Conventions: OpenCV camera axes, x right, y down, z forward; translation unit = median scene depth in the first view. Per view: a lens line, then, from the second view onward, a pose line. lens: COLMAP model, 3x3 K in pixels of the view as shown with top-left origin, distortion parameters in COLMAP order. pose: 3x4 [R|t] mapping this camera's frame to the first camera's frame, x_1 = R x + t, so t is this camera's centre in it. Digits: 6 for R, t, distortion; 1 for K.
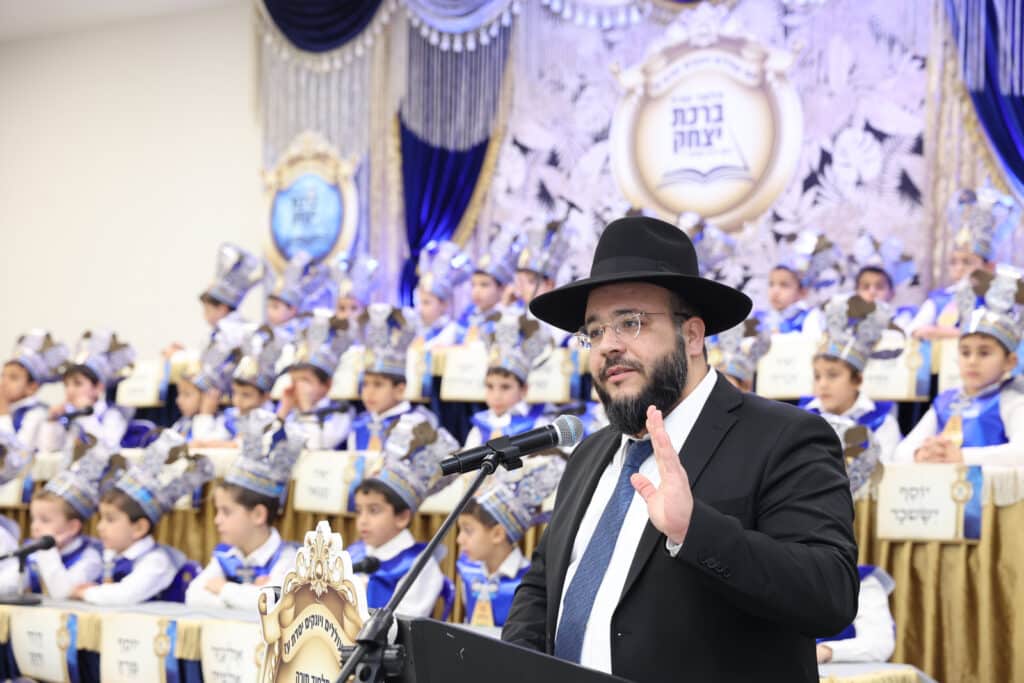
lens RADIAL K [[1876.7, 0, 512.0], [0, 1876.7, 341.5], [0, 0, 1]] dist [0.209000, 0.091524]
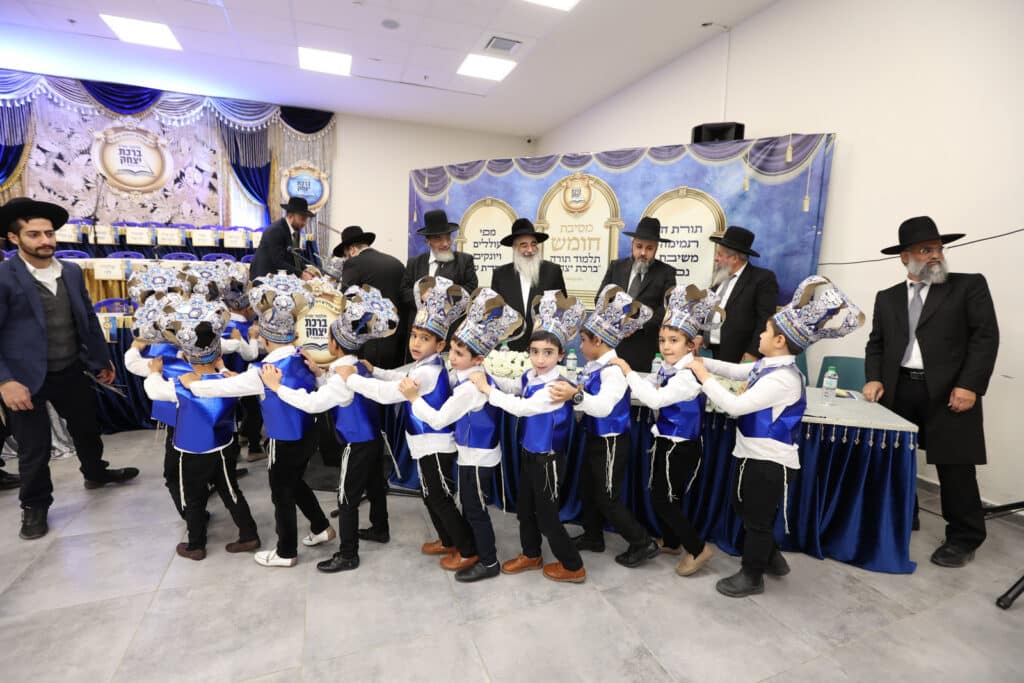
lens RADIAL K [[451.7, 0, 512.0], [0, 451.7, 341.5], [0, 0, 1]] dist [-0.049703, 0.011016]
pose [[0.519165, -0.134267, 0.844062, -0.226761], [-0.066283, 0.978283, 0.196387, 0.004008], [-0.852100, -0.157905, 0.498991, 0.044113]]
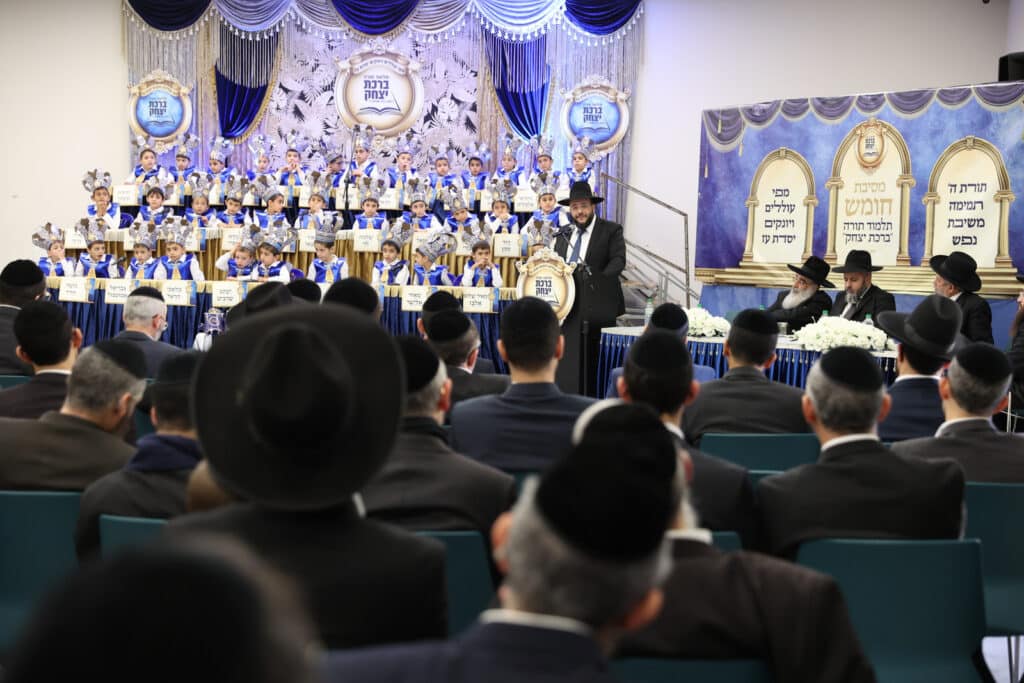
lens RADIAL K [[1675.2, 0, 512.0], [0, 1675.2, 341.5], [0, 0, 1]] dist [0.148849, 0.122129]
pose [[0.883007, -0.028601, 0.468488, -0.742242], [-0.032379, 0.992052, 0.121594, -0.063438], [-0.468242, -0.122537, 0.875062, -0.945218]]
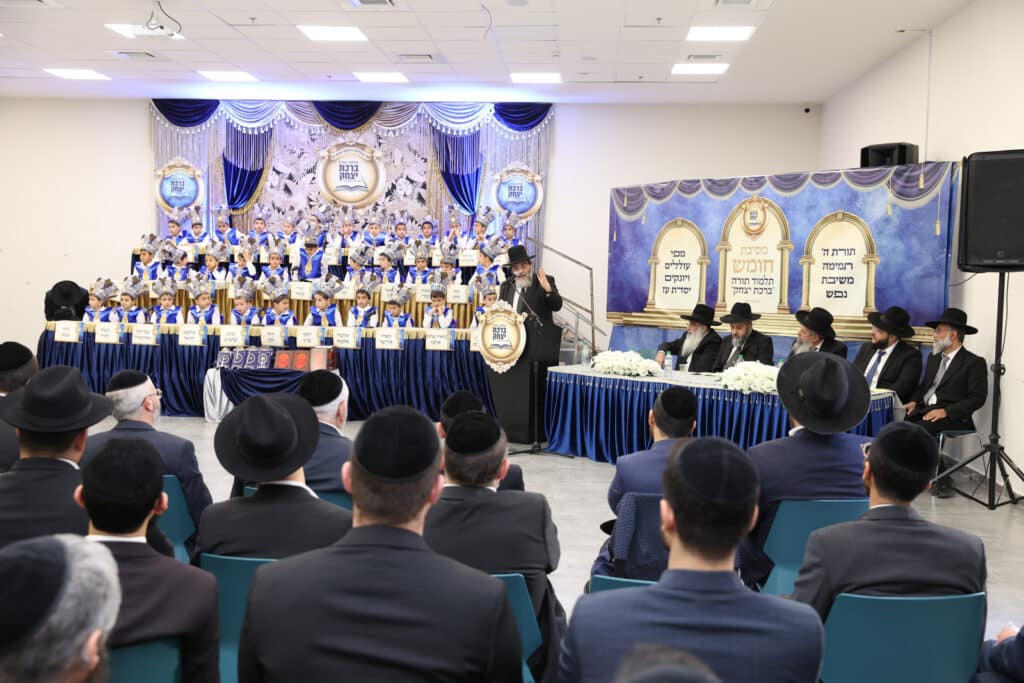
lens RADIAL K [[1086.1, 0, 512.0], [0, 1086.1, 341.5], [0, 0, 1]] dist [0.020121, 0.011068]
pose [[0.840901, -0.036262, 0.539972, -0.637724], [-0.034392, 0.992155, 0.120188, -0.062814], [-0.540094, -0.119637, 0.833058, -0.634496]]
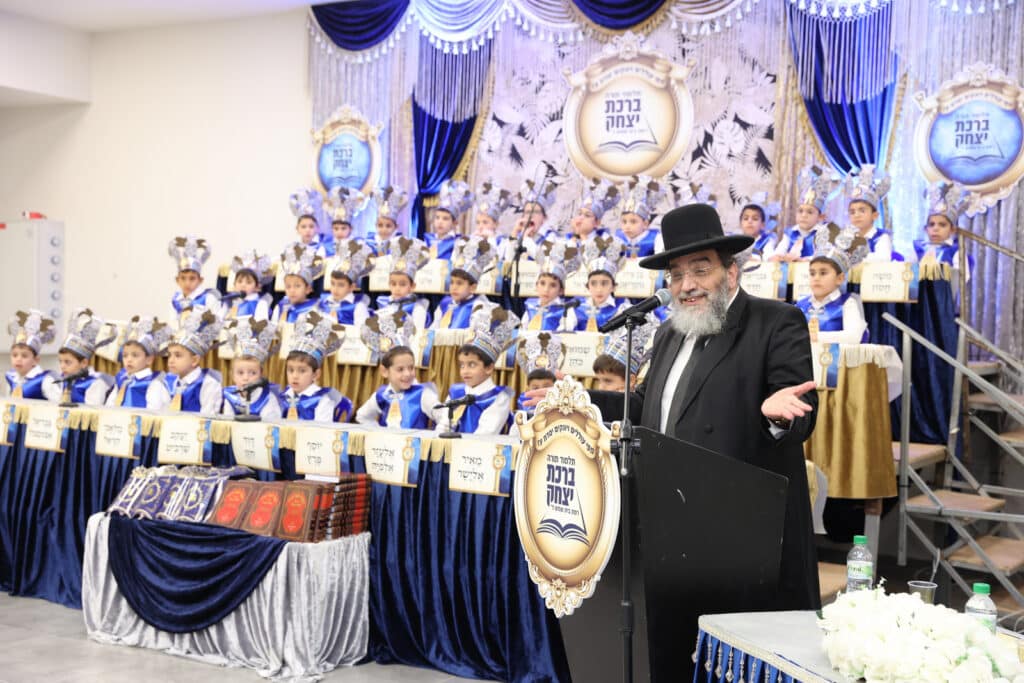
lens RADIAL K [[1395.8, 0, 512.0], [0, 1395.8, 341.5], [0, 0, 1]] dist [0.096918, 0.051103]
pose [[0.995691, 0.014182, 0.091643, -0.090037], [-0.020934, 0.997102, 0.073140, -0.012320], [-0.090340, -0.074743, 0.993102, -0.117695]]
